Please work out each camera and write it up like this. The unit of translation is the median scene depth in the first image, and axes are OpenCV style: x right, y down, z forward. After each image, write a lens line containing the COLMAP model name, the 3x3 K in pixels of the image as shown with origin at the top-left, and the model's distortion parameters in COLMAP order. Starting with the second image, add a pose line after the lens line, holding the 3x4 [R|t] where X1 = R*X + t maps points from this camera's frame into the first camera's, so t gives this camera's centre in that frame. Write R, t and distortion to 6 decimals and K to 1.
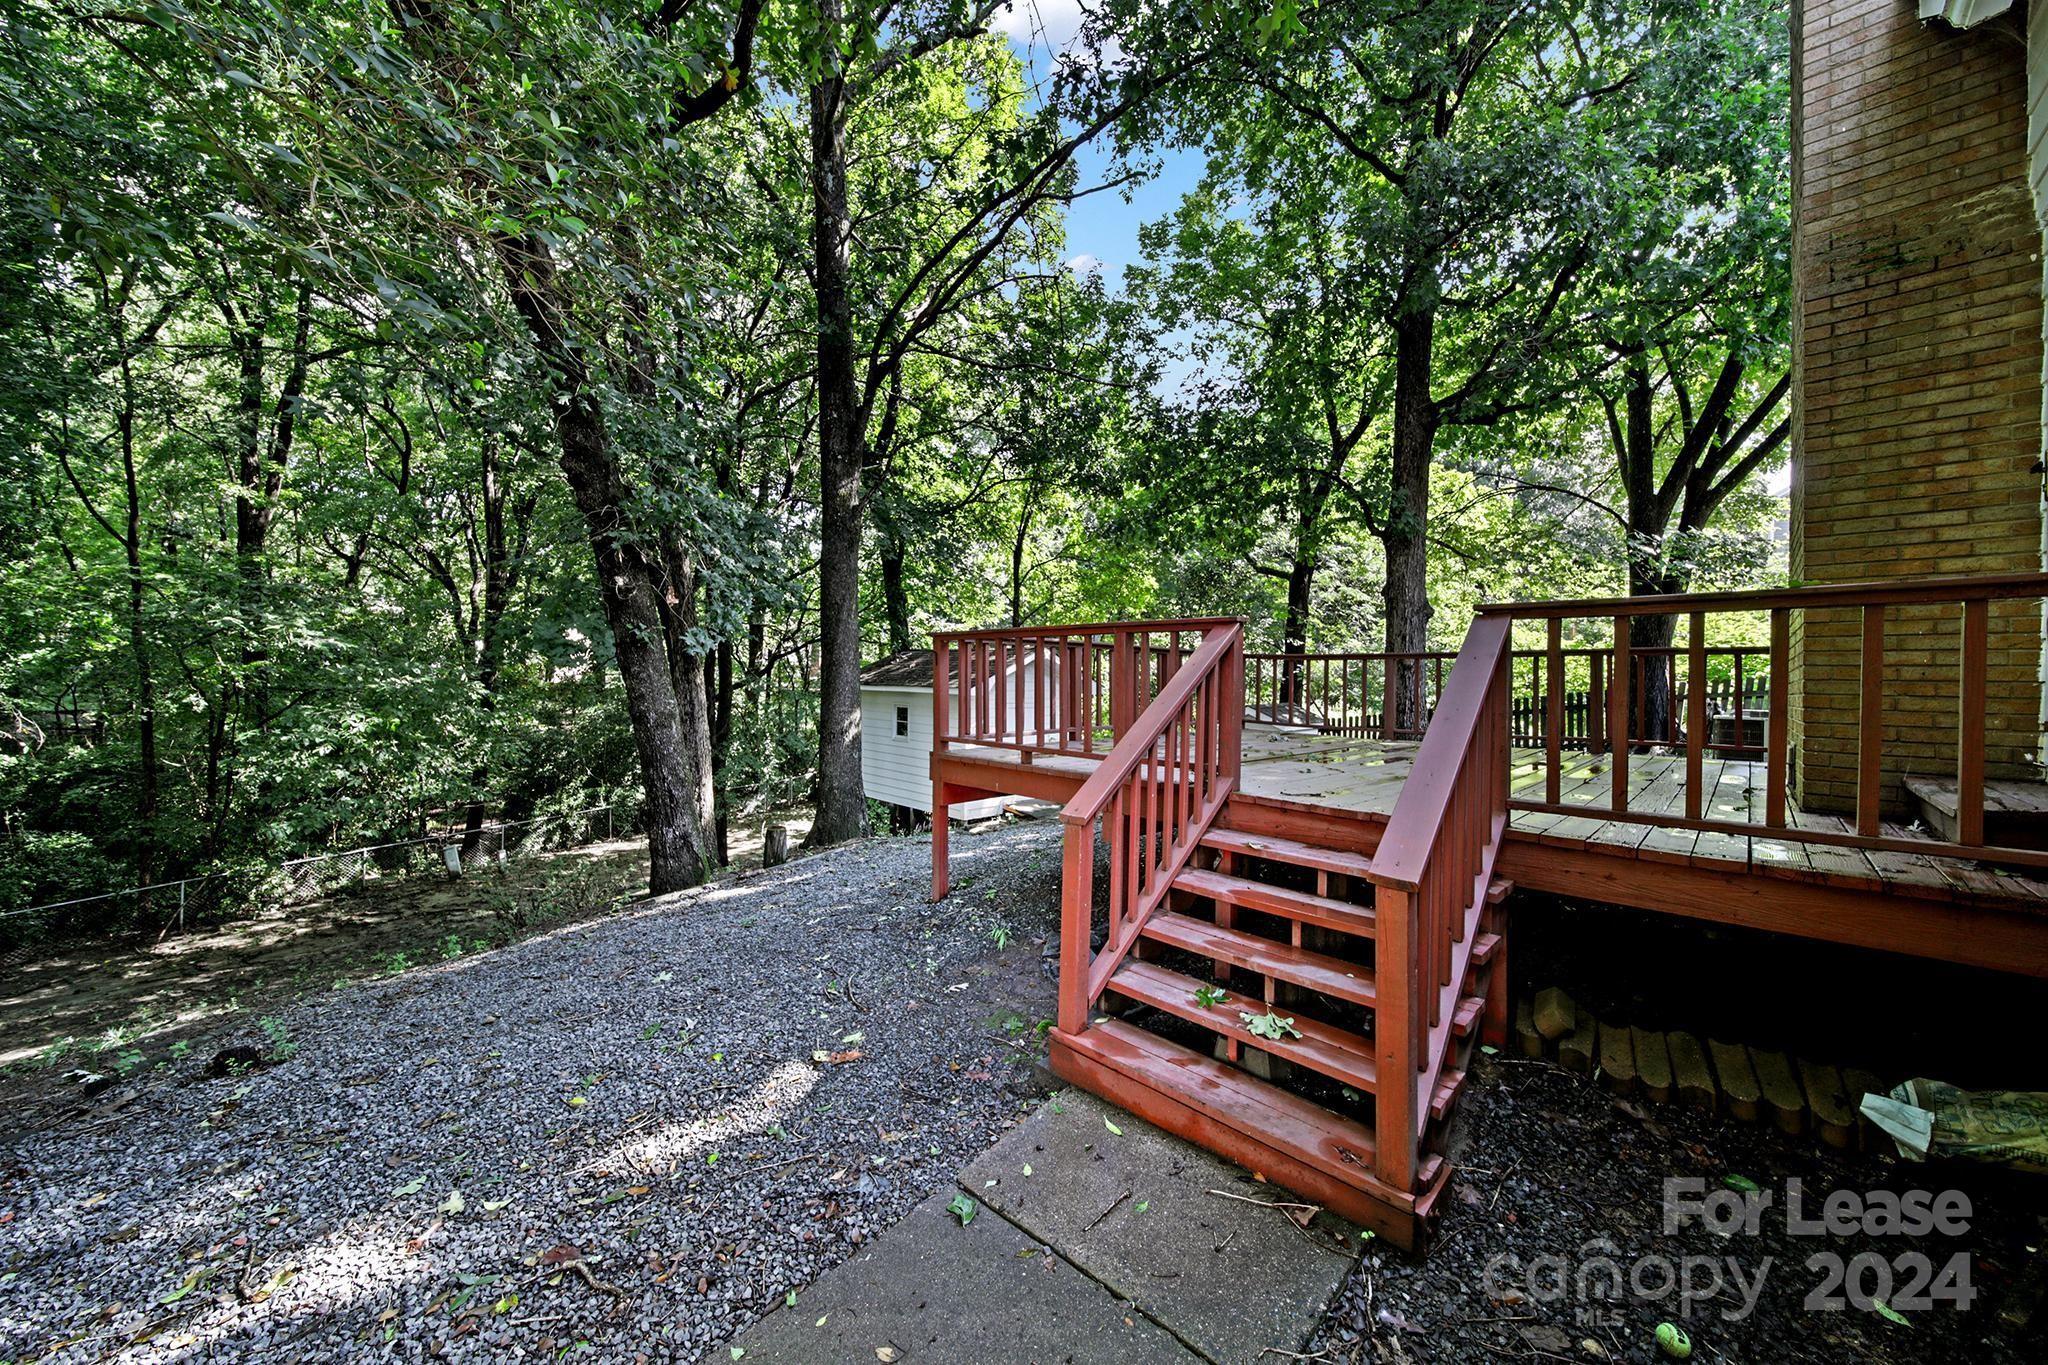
lens RADIAL K [[748.6, 0, 1009.7], [0, 748.6, 670.4], [0, 0, 1]] dist [-0.001169, -0.000228]
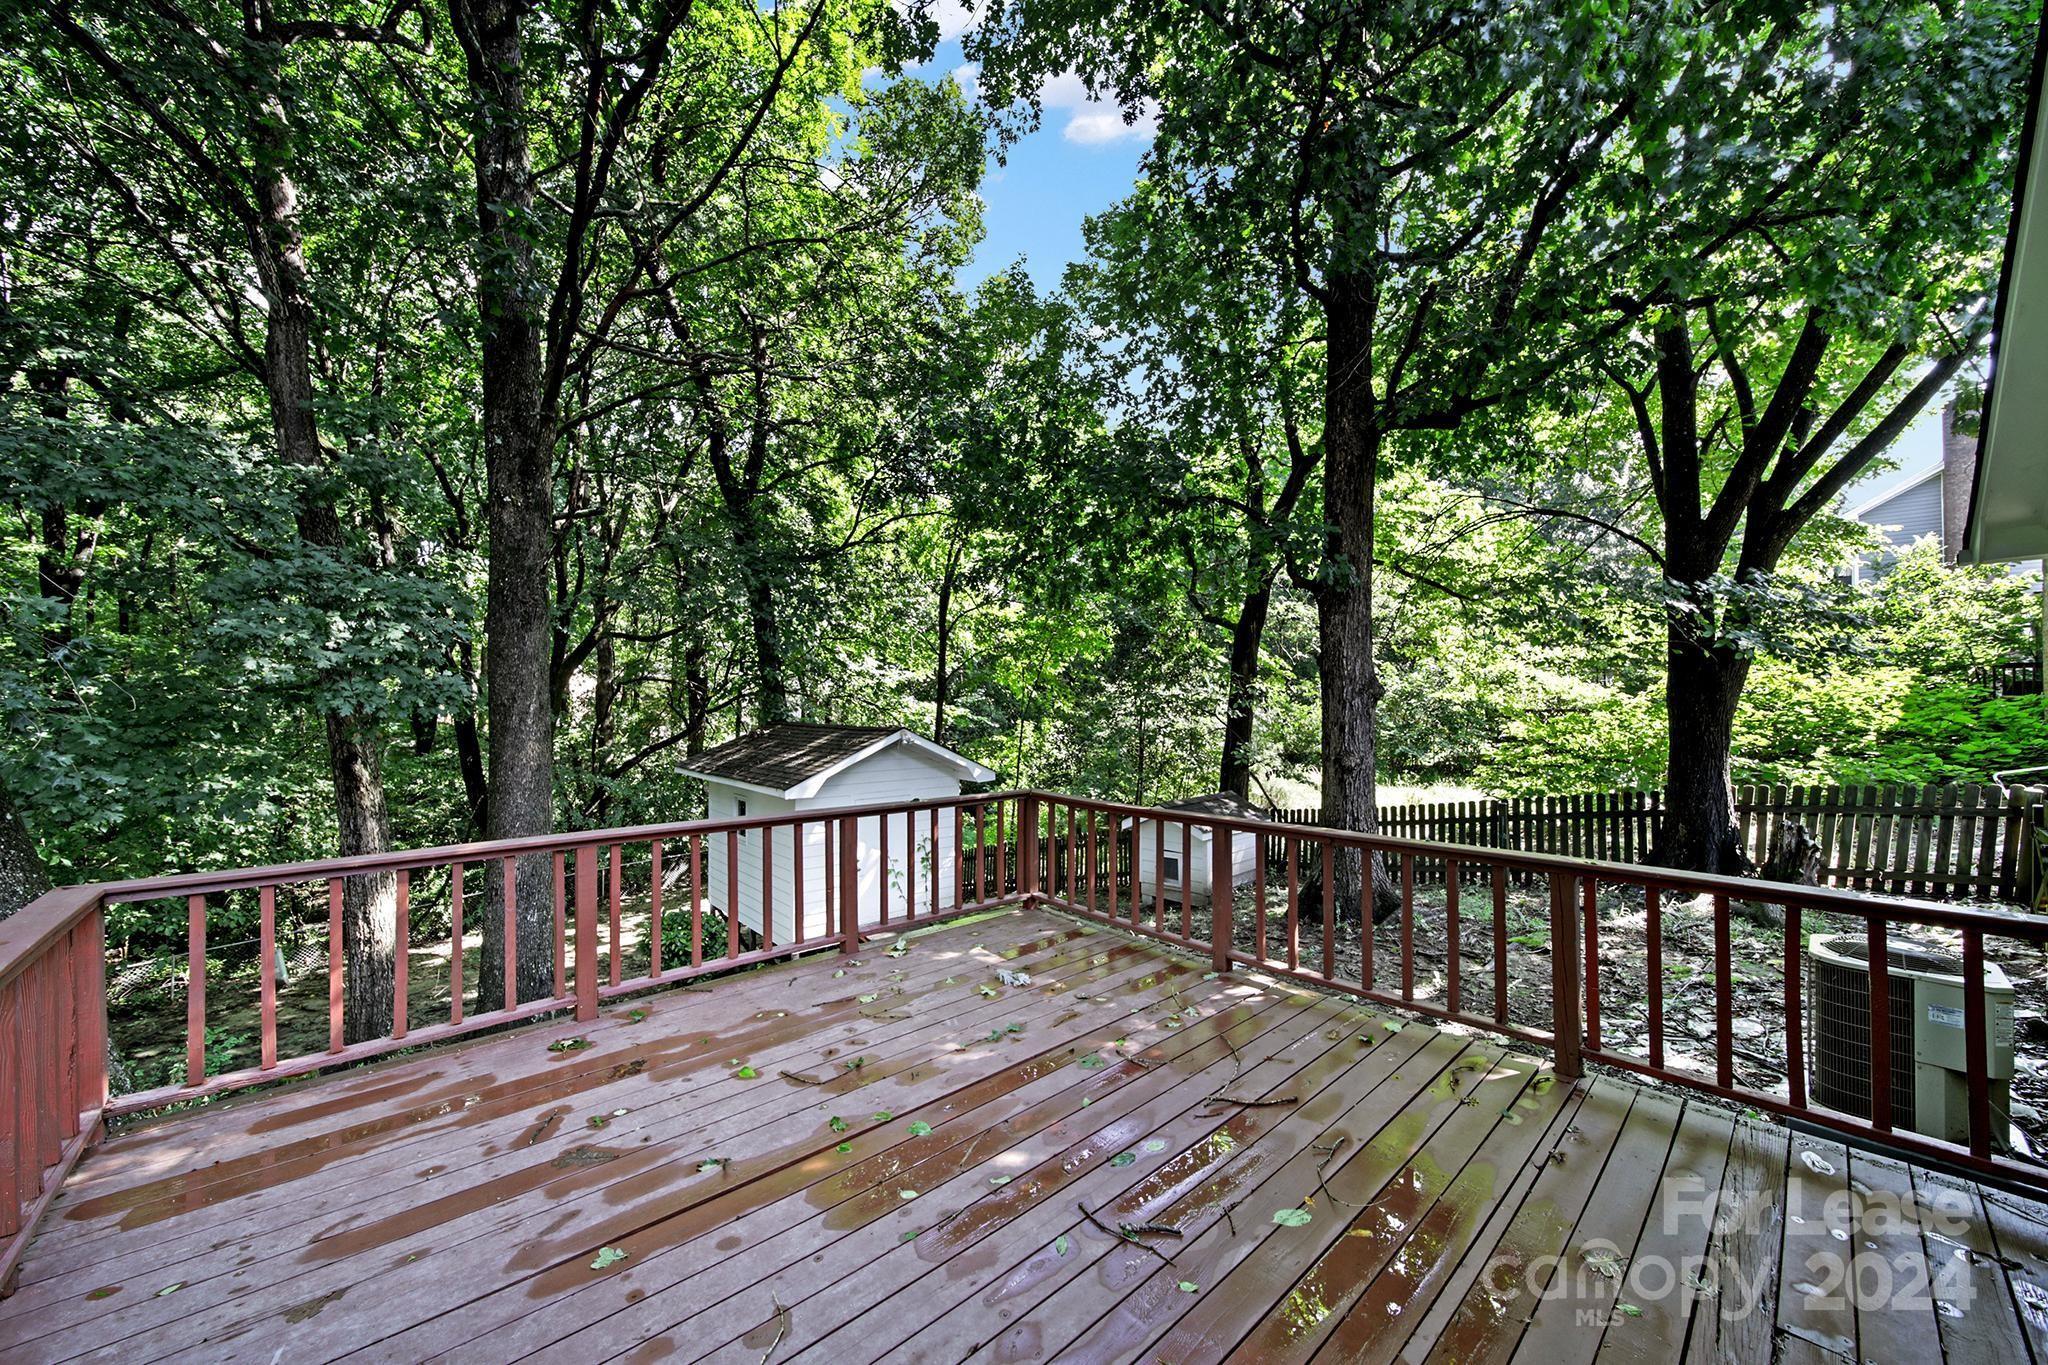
lens RADIAL K [[756.5, 0, 1017.0], [0, 756.5, 687.6], [0, 0, 1]] dist [-0.002235, -0.000767]
pose [[0.998883, -0.012037, -0.045692, 0.235797], [0.011101, 0.999725, -0.020671, -0.066877], [0.045928, 0.020141, 0.998742, 0.250345]]
